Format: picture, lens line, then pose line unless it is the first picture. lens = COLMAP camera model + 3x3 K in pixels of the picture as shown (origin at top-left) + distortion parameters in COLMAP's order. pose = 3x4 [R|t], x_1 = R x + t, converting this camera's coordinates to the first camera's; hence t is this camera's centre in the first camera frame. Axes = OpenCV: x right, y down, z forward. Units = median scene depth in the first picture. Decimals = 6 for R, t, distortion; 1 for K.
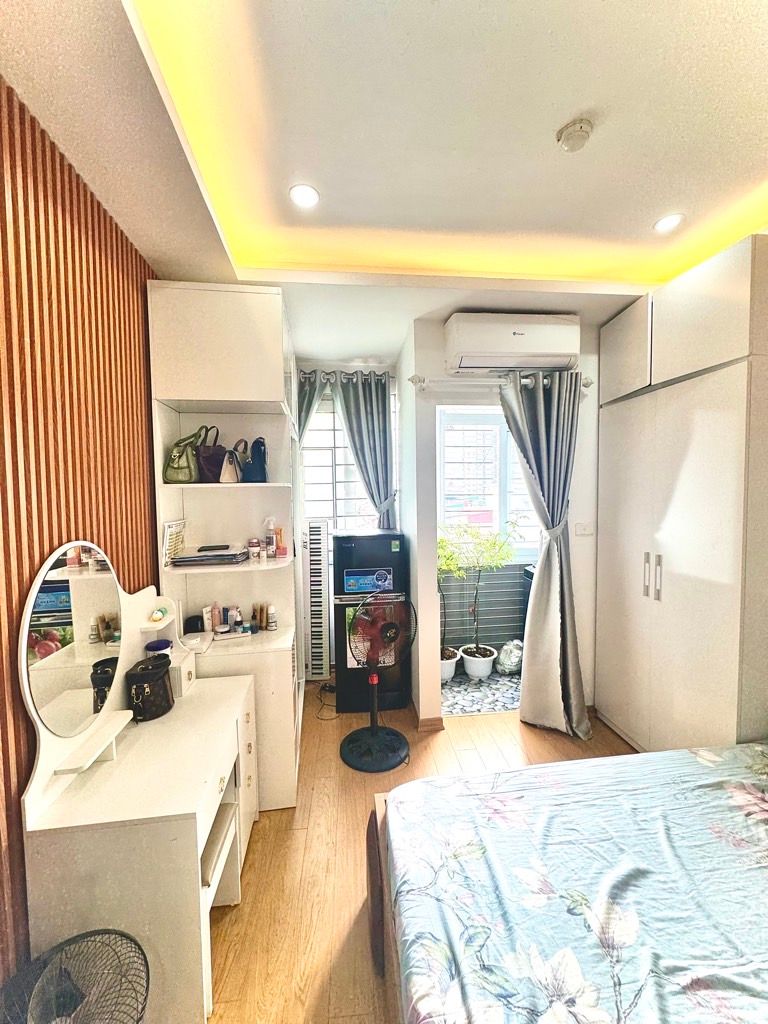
lens RADIAL K [[408.2, 0, 384.3], [0, 408.2, 510.9], [0, 0, 1]] dist [-0.003907, 0.001056]
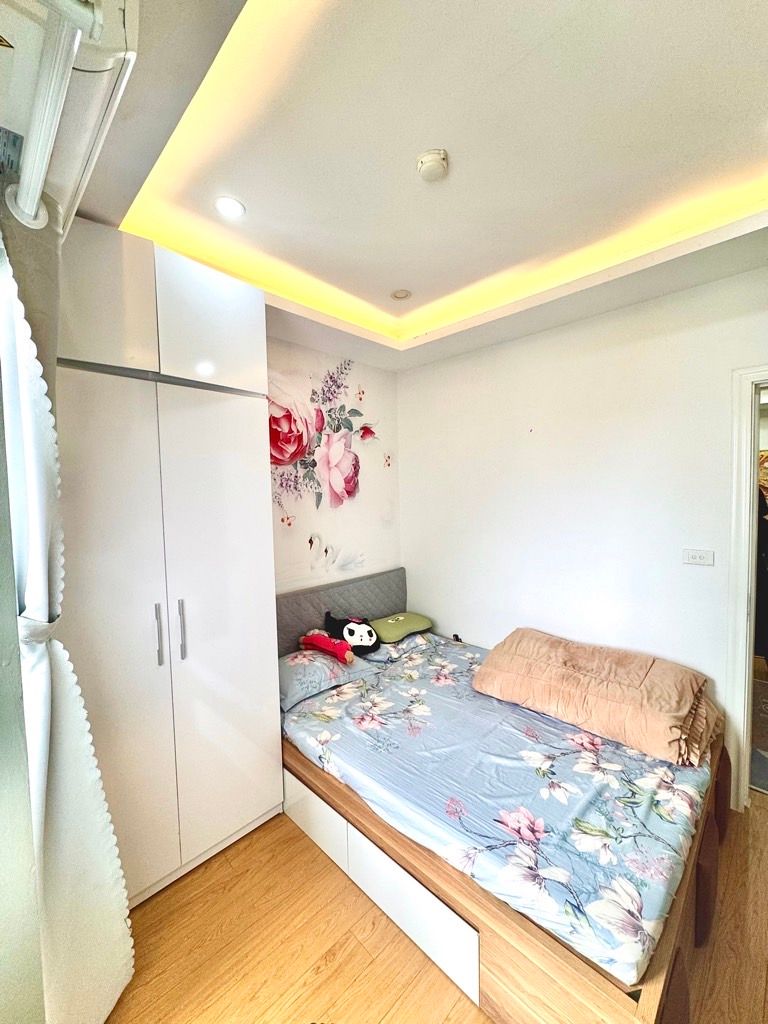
lens RADIAL K [[408.2, 0, 384.7], [0, 408.2, 510.7], [0, 0, 1]] dist [-0.003907, 0.001056]
pose [[-0.632143, -0.010105, 0.774786, -0.157741], [0.063324, 0.995896, 0.064655, -0.080838], [-0.772260, 0.089934, -0.628909, 1.105326]]
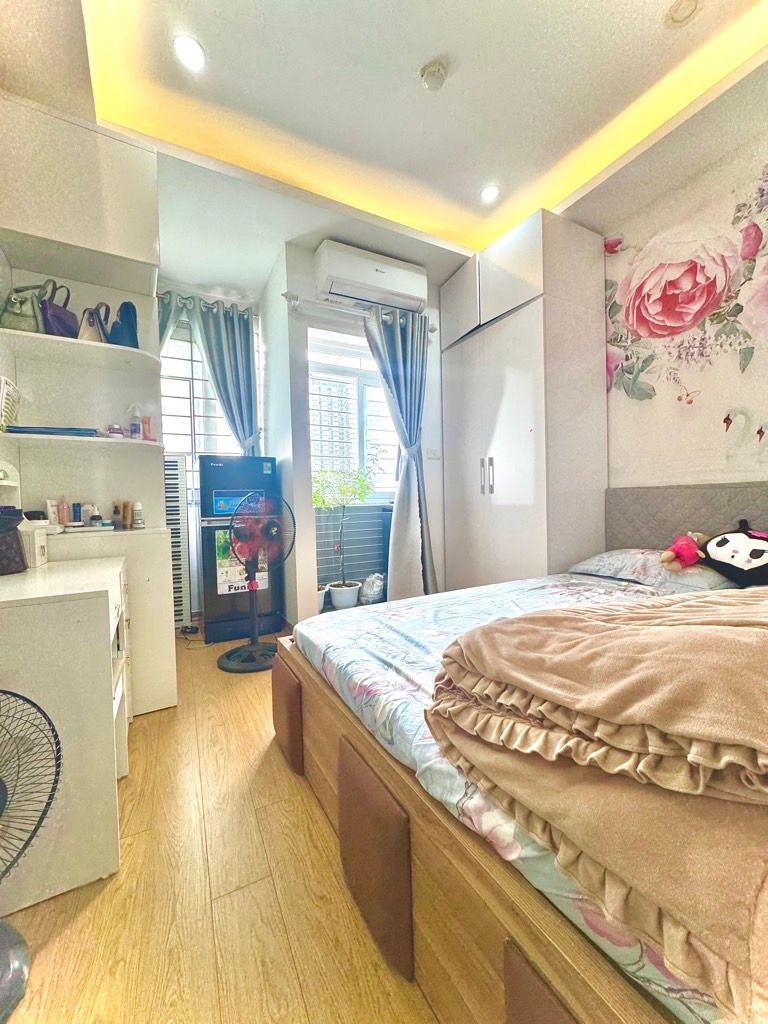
lens RADIAL K [[408.2, 0, 384.8], [0, 408.2, 511.6], [0, 0, 1]] dist [-0.003907, 0.001056]
pose [[0.924969, -0.015965, 0.379706, -0.109539], [0.029755, 0.999092, -0.030477, 0.288461], [-0.378875, 0.039488, 0.924605, -0.040467]]
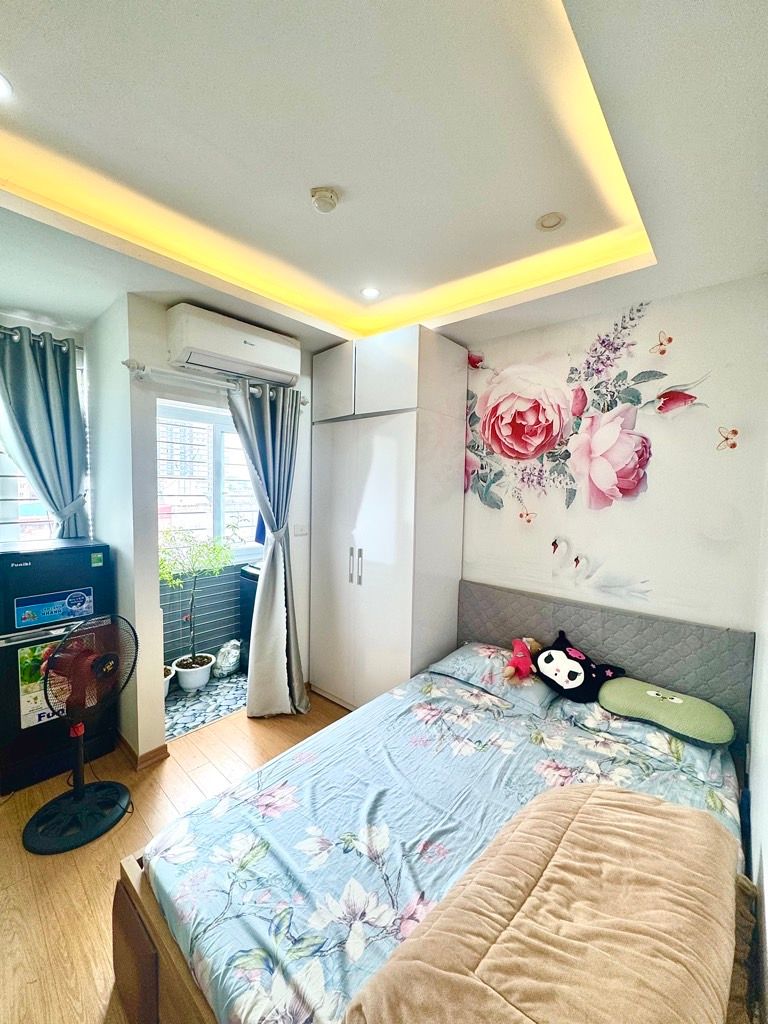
lens RADIAL K [[408.2, 0, 384.2], [0, 408.2, 510.9], [0, 0, 1]] dist [-0.003907, 0.001056]
pose [[0.734104, -0.013138, 0.678910, -0.128533], [0.002714, 0.999862, 0.016414, -0.029689], [-0.679032, -0.010207, 0.734038, 0.012141]]
